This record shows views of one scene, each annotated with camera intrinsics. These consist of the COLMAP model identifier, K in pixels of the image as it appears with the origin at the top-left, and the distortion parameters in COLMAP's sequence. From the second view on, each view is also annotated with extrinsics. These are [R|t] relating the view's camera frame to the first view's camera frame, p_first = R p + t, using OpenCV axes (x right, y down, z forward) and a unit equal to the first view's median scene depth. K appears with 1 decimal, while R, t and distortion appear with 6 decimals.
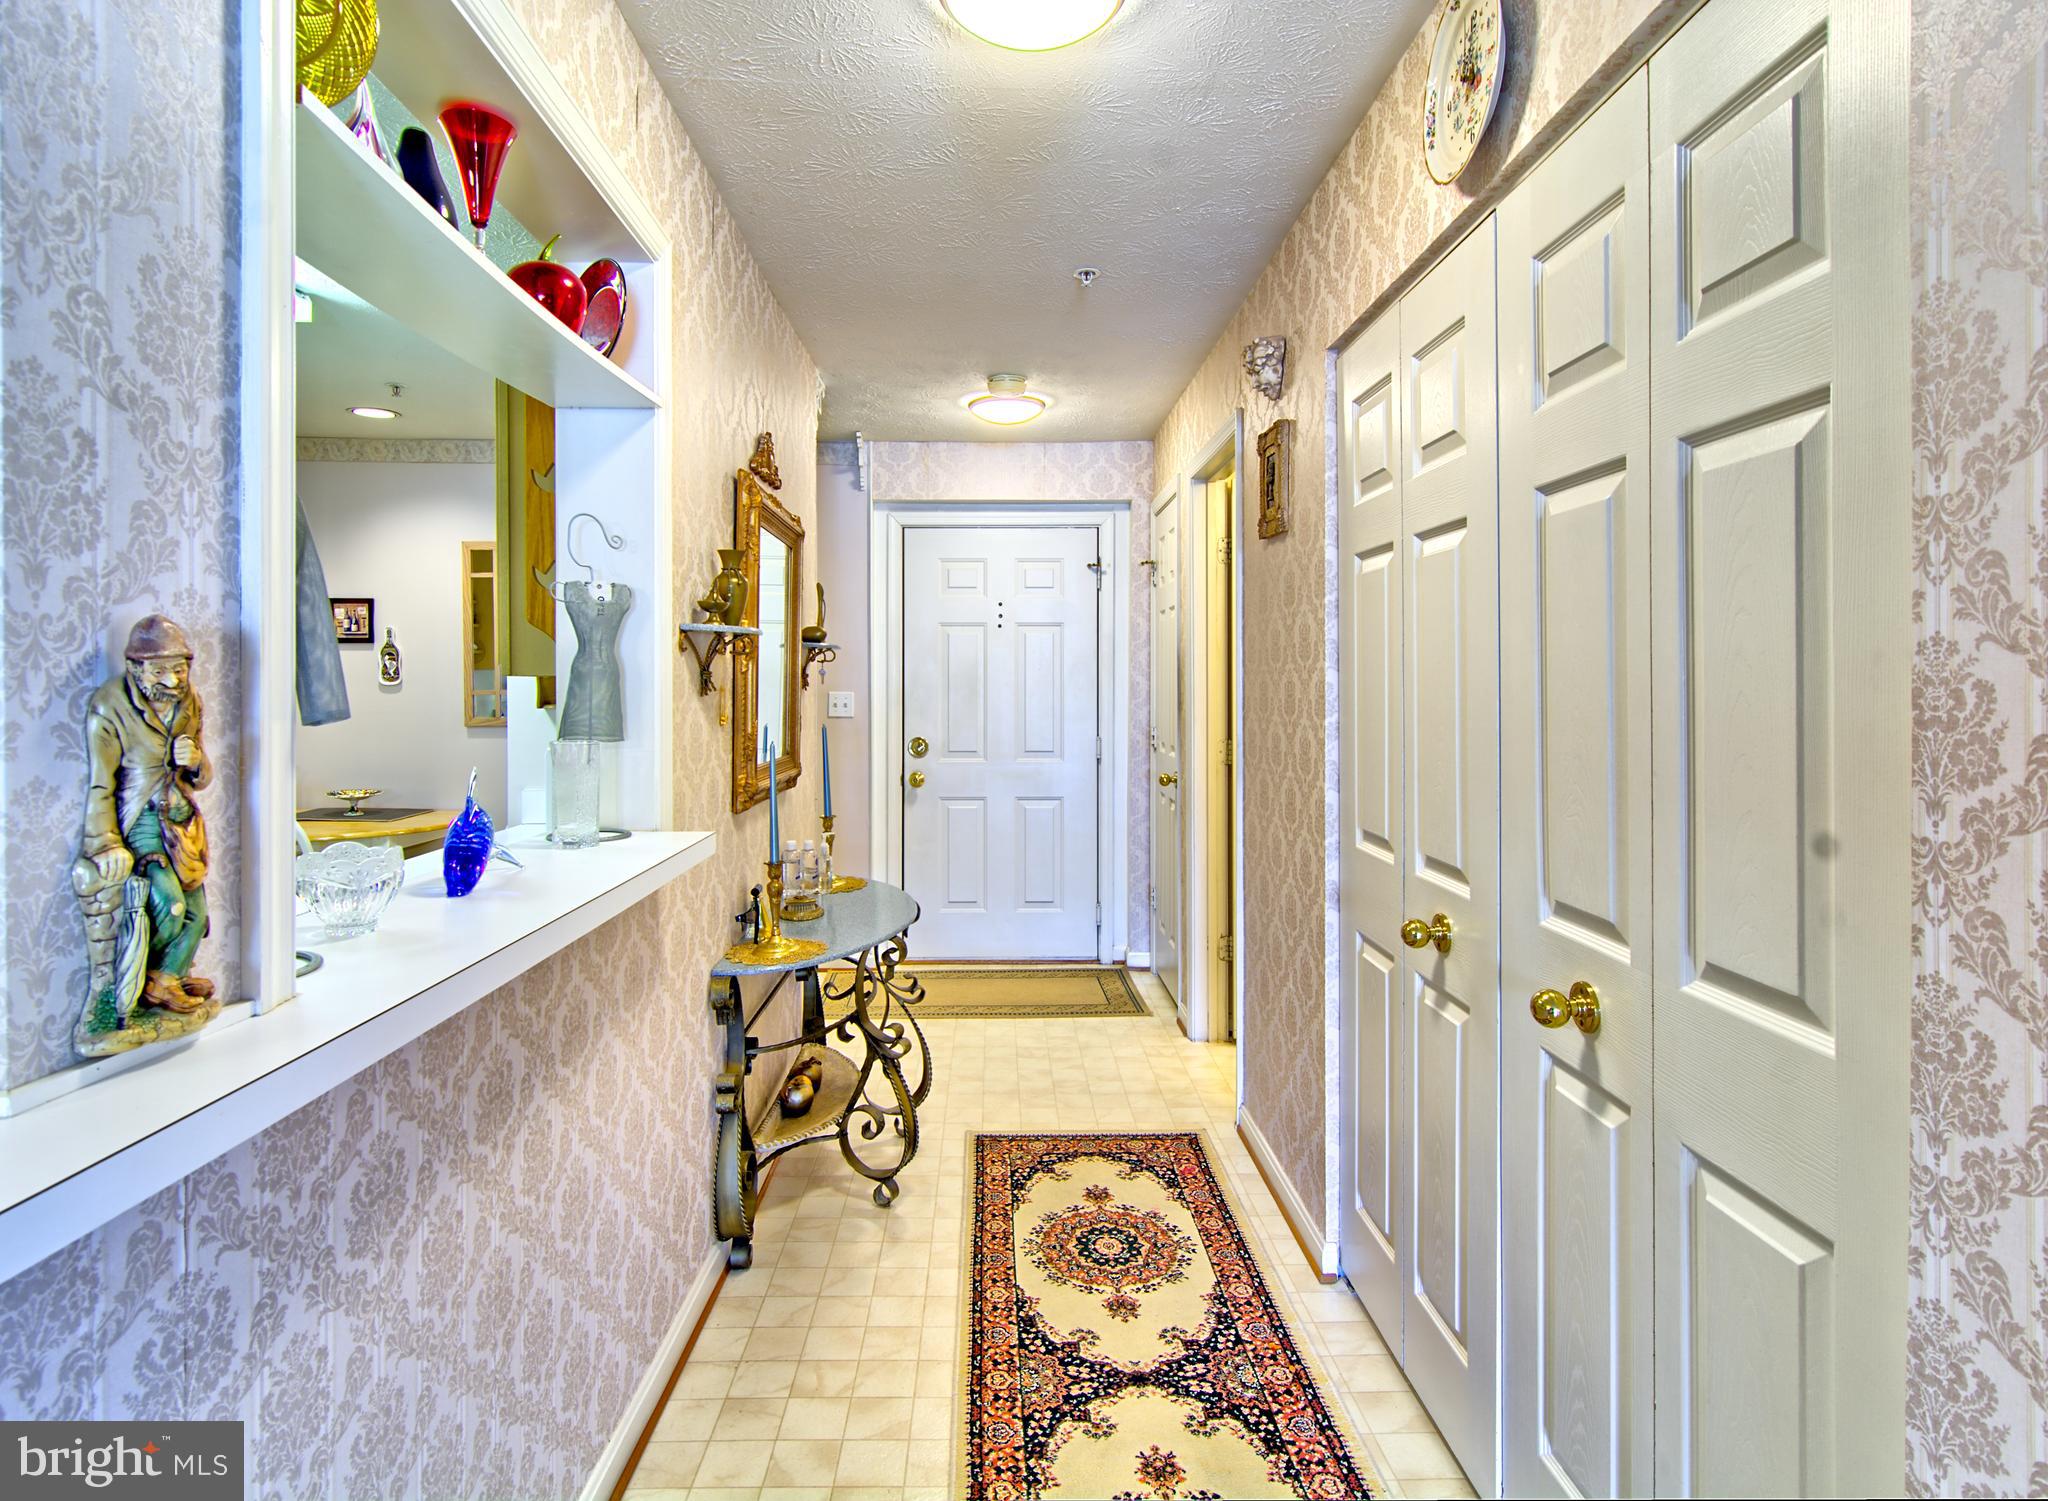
lens RADIAL K [[1124.0, 0, 974.5], [0, 1124.0, 691.4], [0, 0, 1]] dist [0.015897, -0.002243]
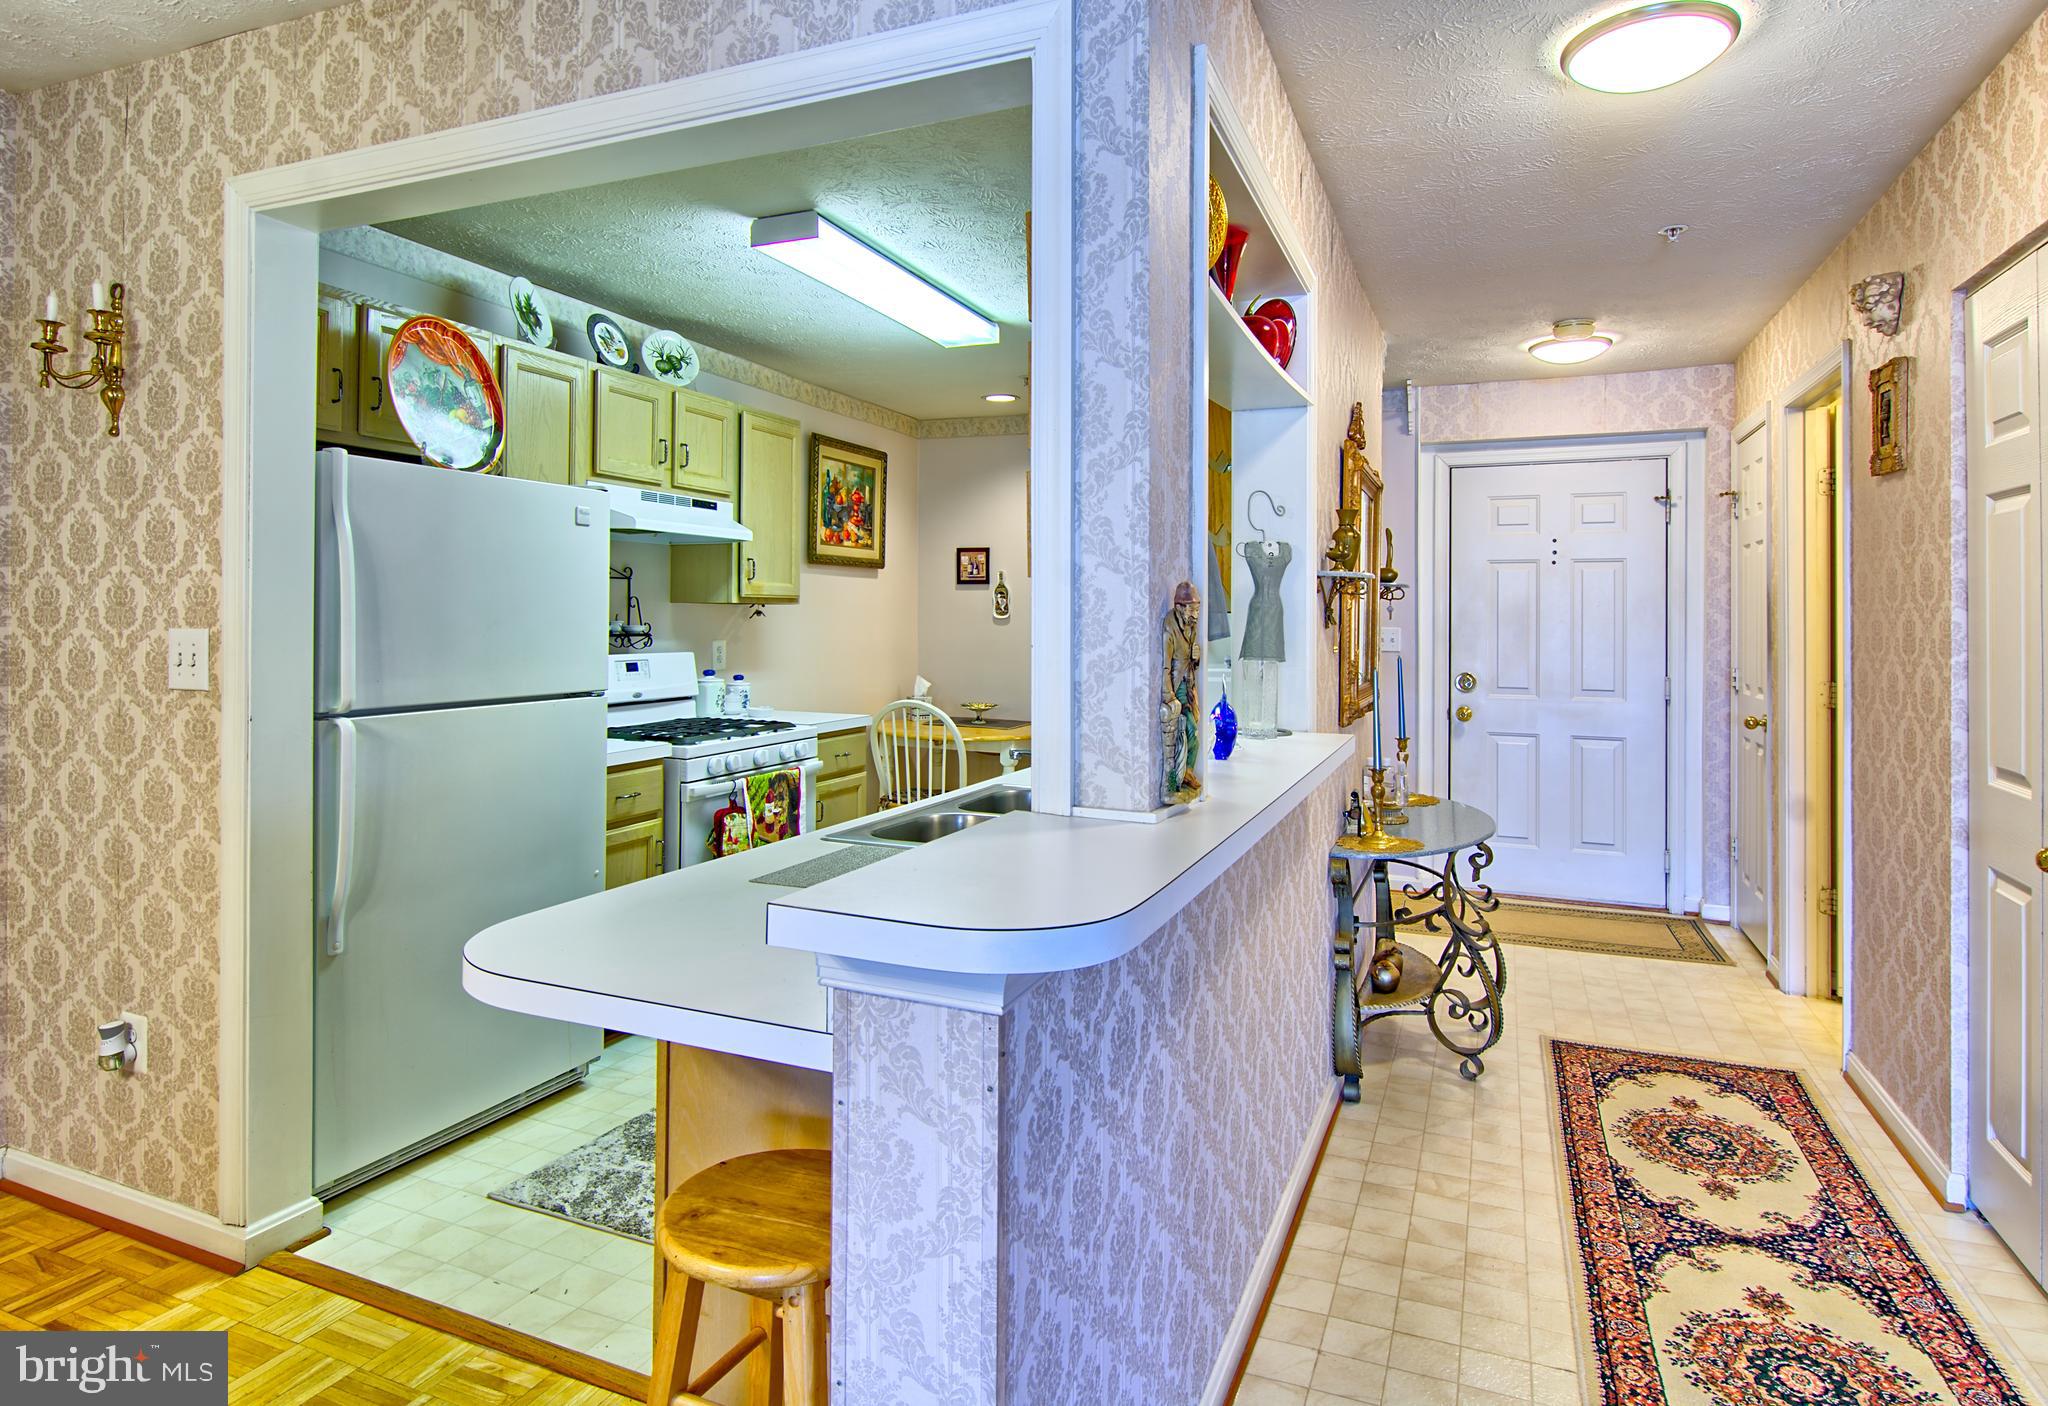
lens RADIAL K [[1163.4, 0, 1007.0], [0, 1163.4, 616.7], [0, 0, 1]] dist [0.008639, -0.001813]
pose [[0.925859, 0.003020, -0.377858, -0.072964], [-0.006656, 0.999943, -0.008318, 0.003644], [0.377811, 0.010216, 0.925826, -0.278887]]
